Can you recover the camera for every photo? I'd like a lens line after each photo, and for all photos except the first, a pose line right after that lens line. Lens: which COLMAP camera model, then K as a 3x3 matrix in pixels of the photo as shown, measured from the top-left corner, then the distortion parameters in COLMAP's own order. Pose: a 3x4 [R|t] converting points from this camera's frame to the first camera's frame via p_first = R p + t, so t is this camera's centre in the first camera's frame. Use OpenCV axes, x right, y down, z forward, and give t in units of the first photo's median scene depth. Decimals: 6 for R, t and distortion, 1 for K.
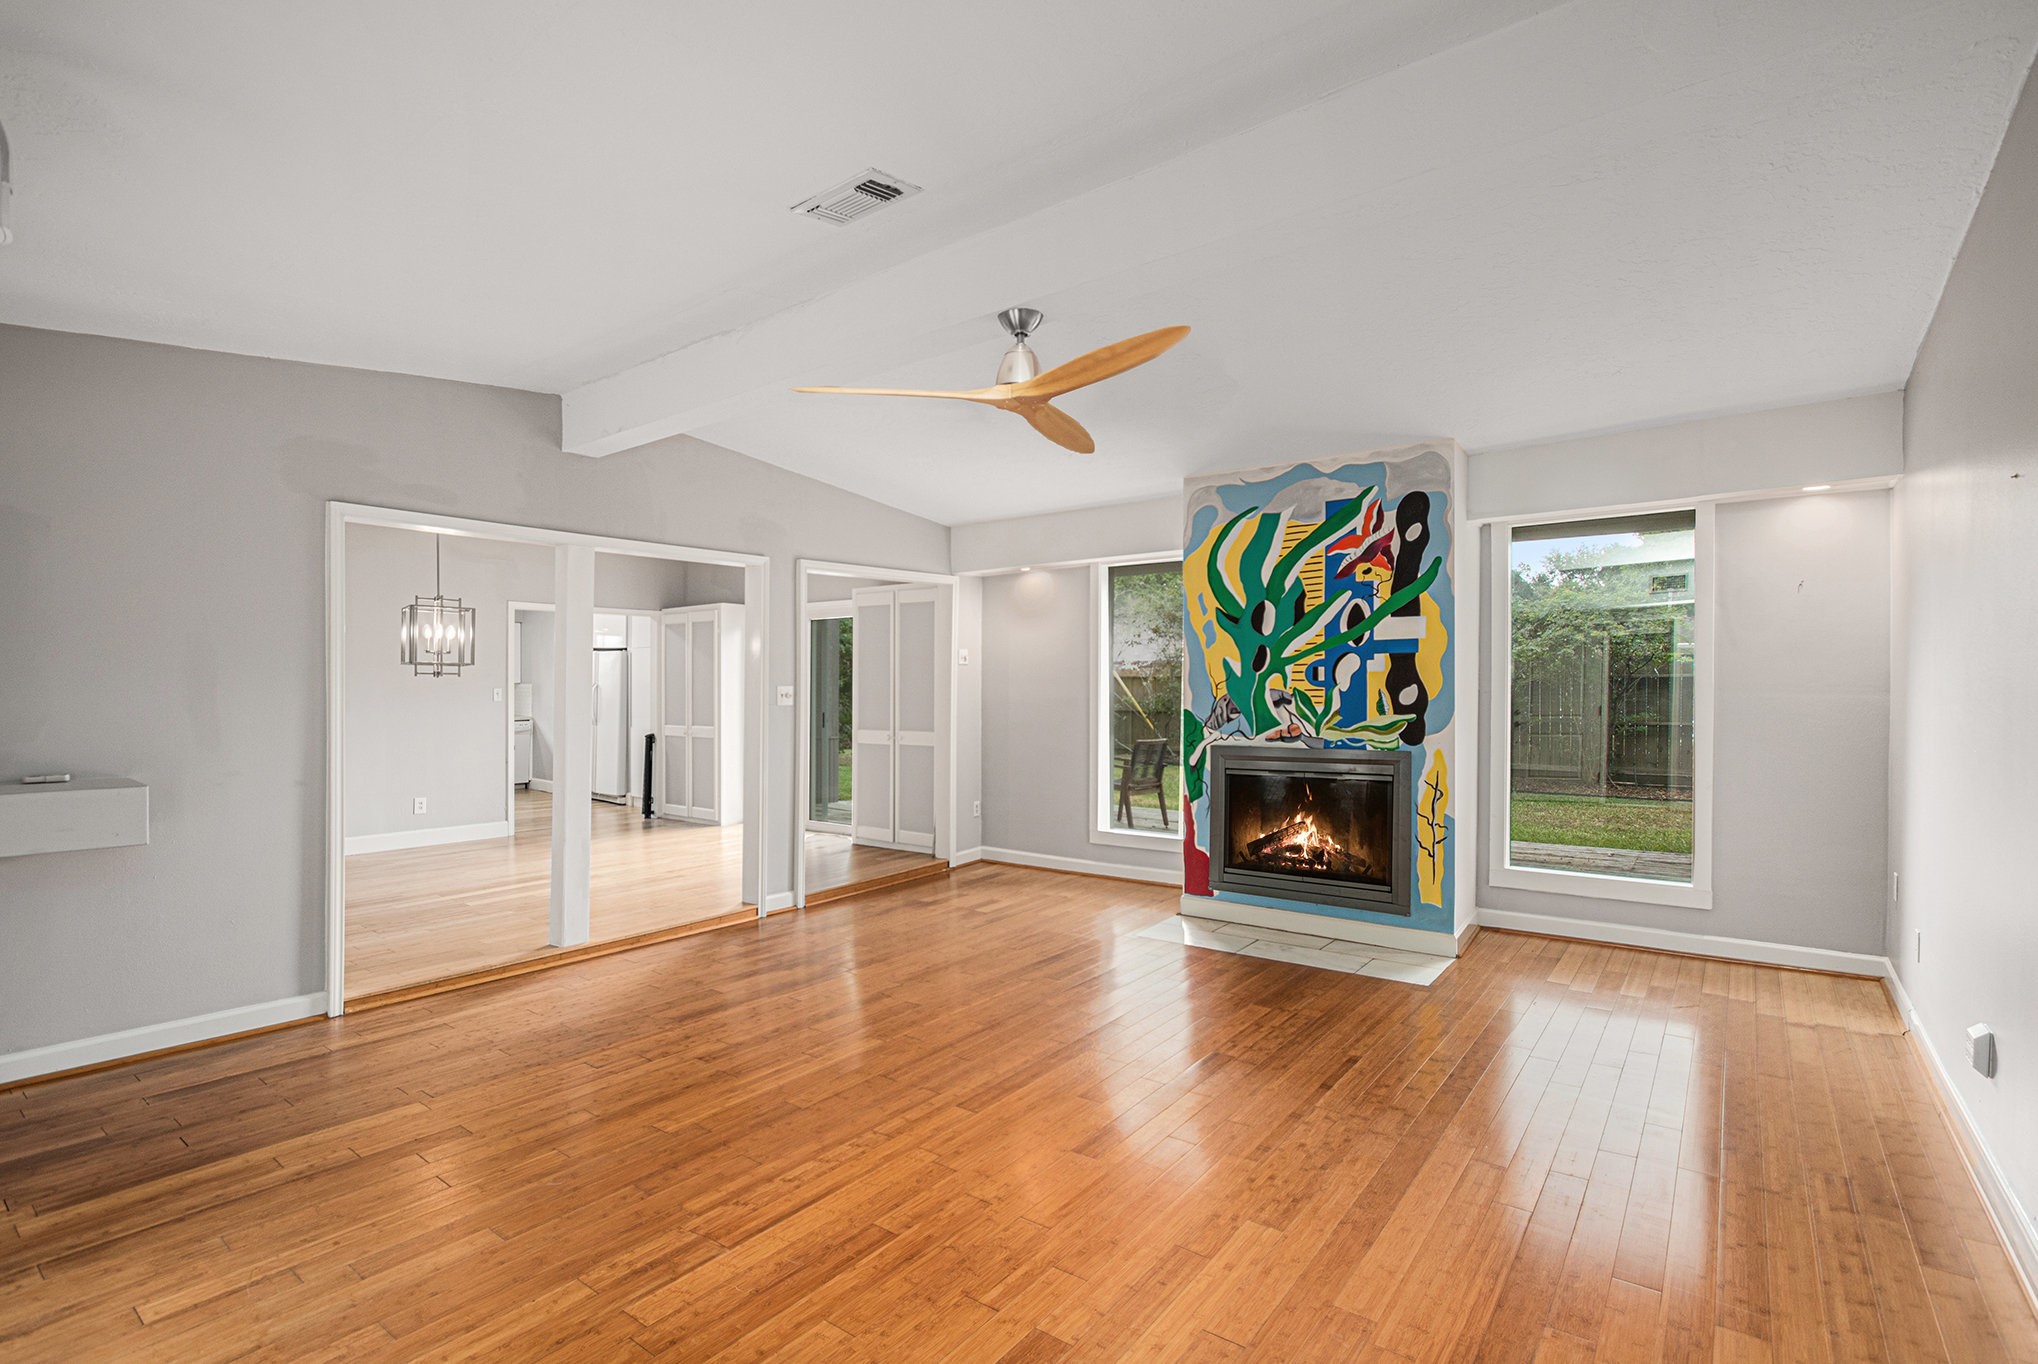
lens RADIAL K [[957.7, 0, 1000.0], [0, 957.7, 689.4], [0, 0, 1]] dist [-0.014704, 0.007623]
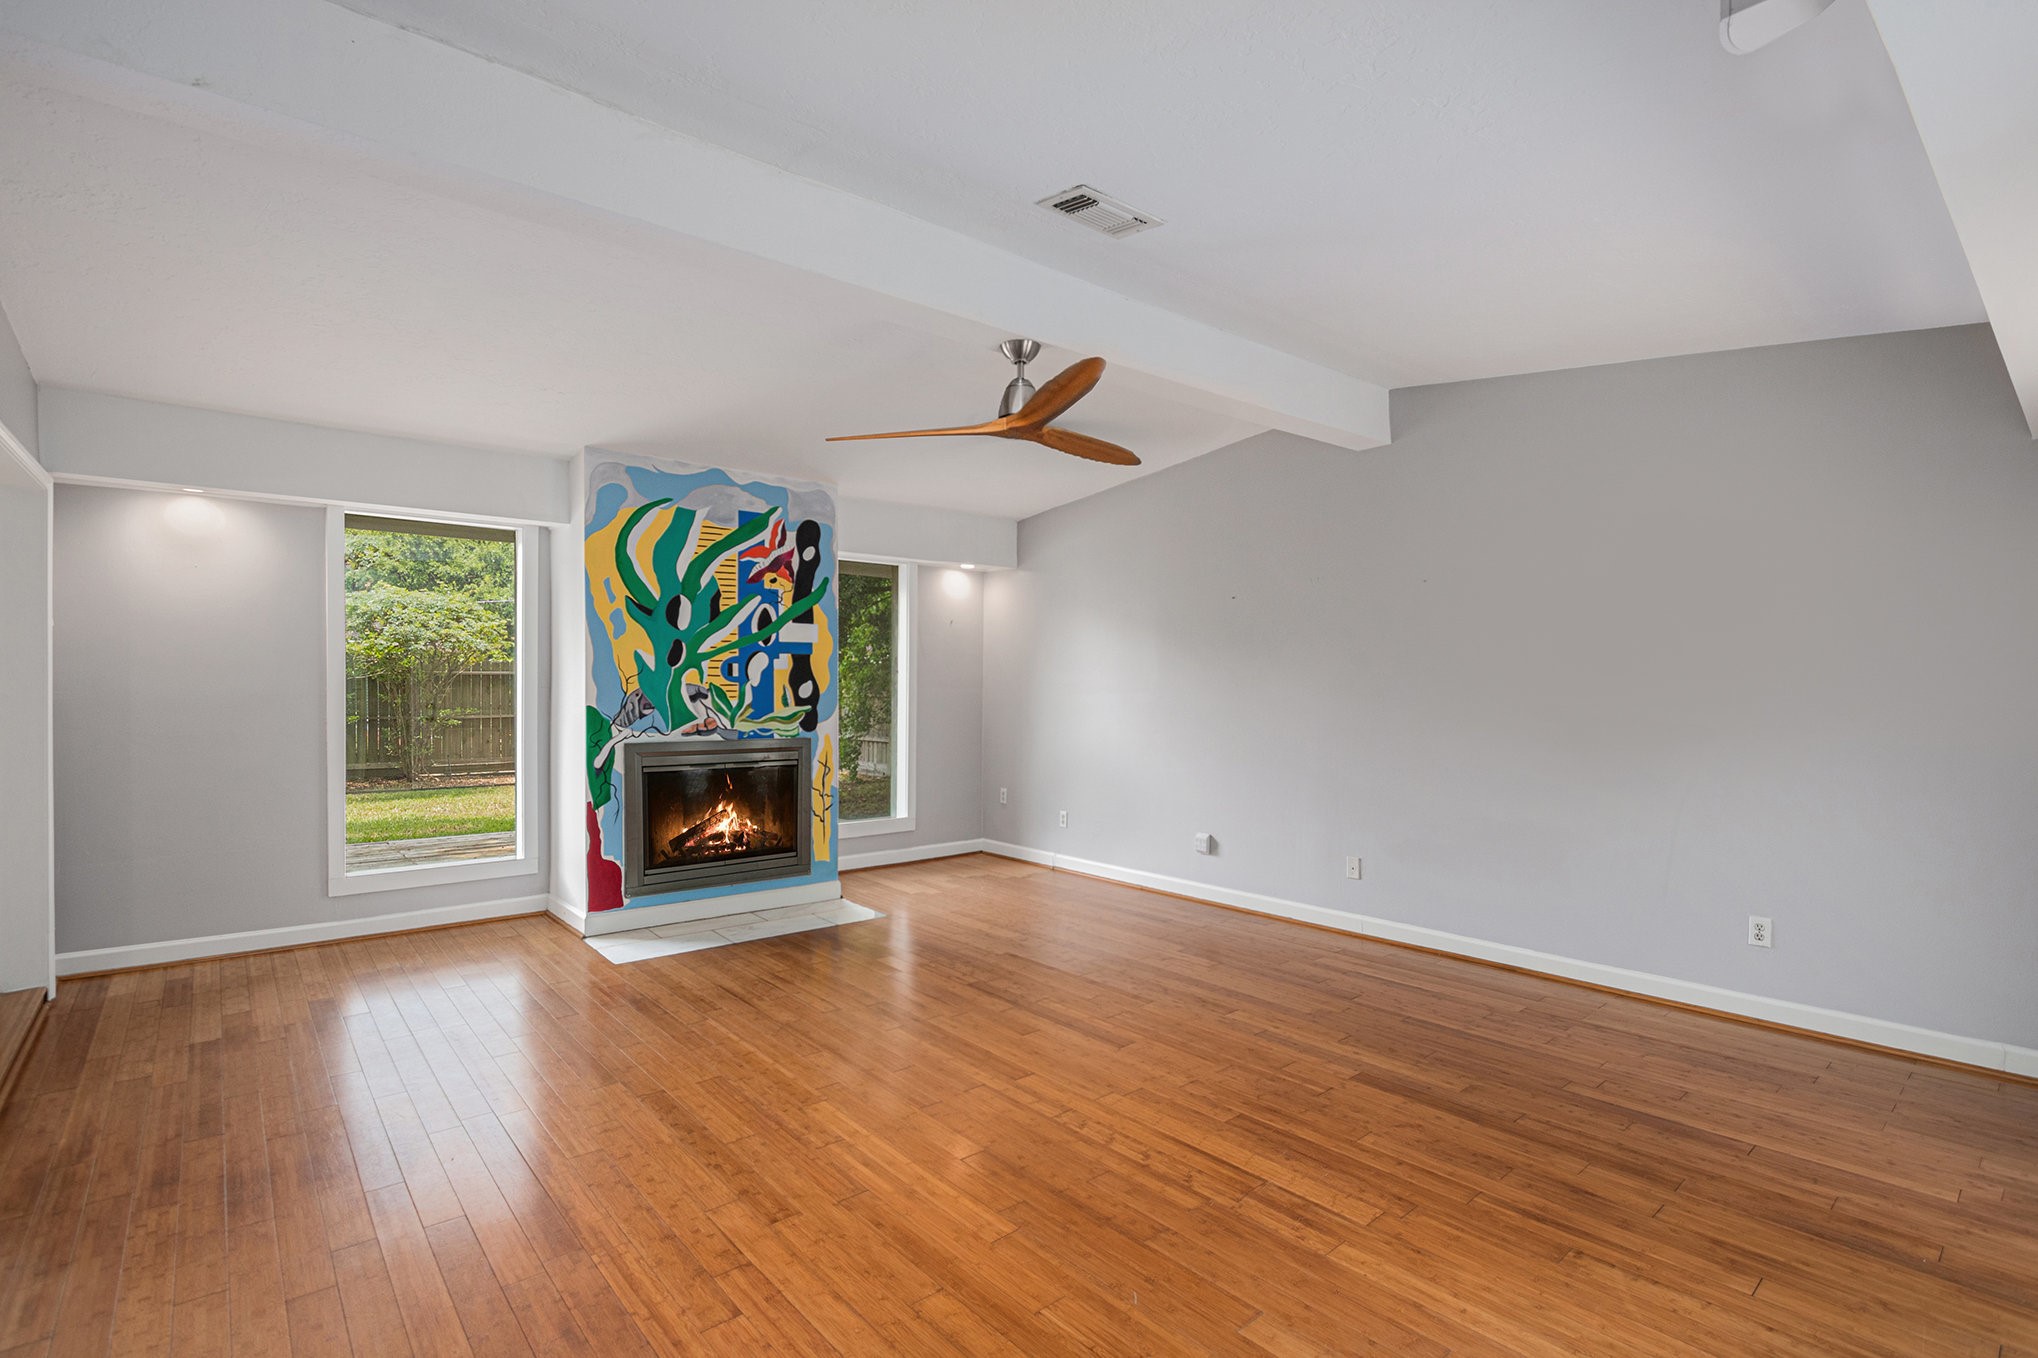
lens RADIAL K [[957.7, 0, 995.3], [0, 957.7, 692.8], [0, 0, 1]] dist [-0.014704, 0.007623]
pose [[0.214090, -0.003715, 0.976807, -0.651591], [-0.004217, 0.999980, 0.004727, 0.003065], [-0.976805, -0.005131, 0.214070, 0.483467]]
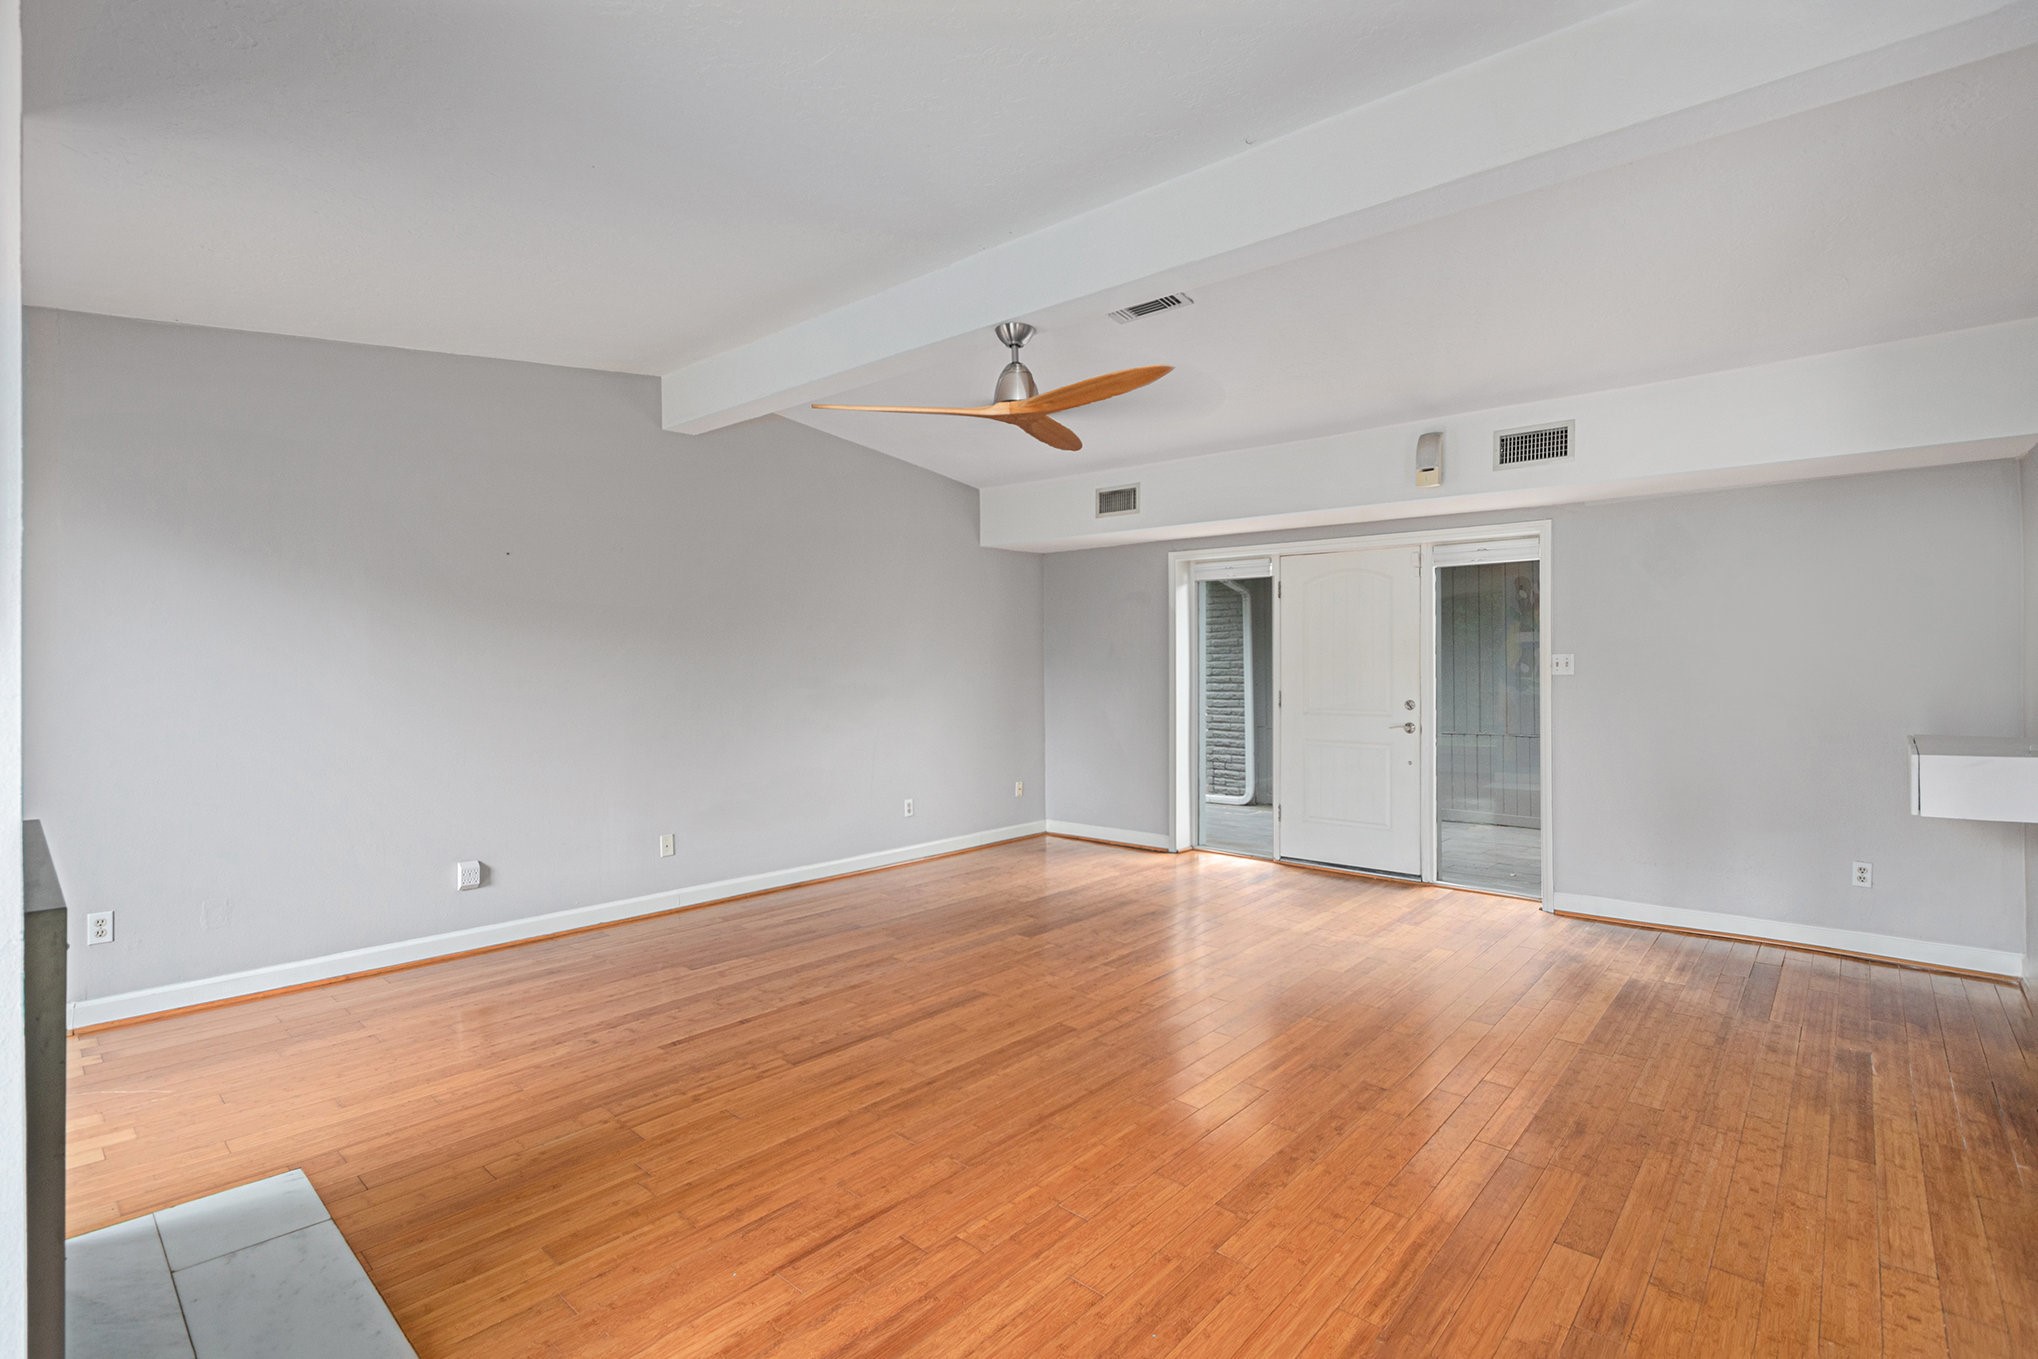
lens RADIAL K [[957.7, 0, 1002.8], [0, 957.7, 667.7], [0, 0, 1]] dist [-0.014704, 0.007623]
pose [[-0.997557, 0.006242, 0.069583, -0.024129], [0.006560, 0.999969, 0.004347, 0.000890], [-0.069554, 0.004792, -0.997567, 1.293781]]
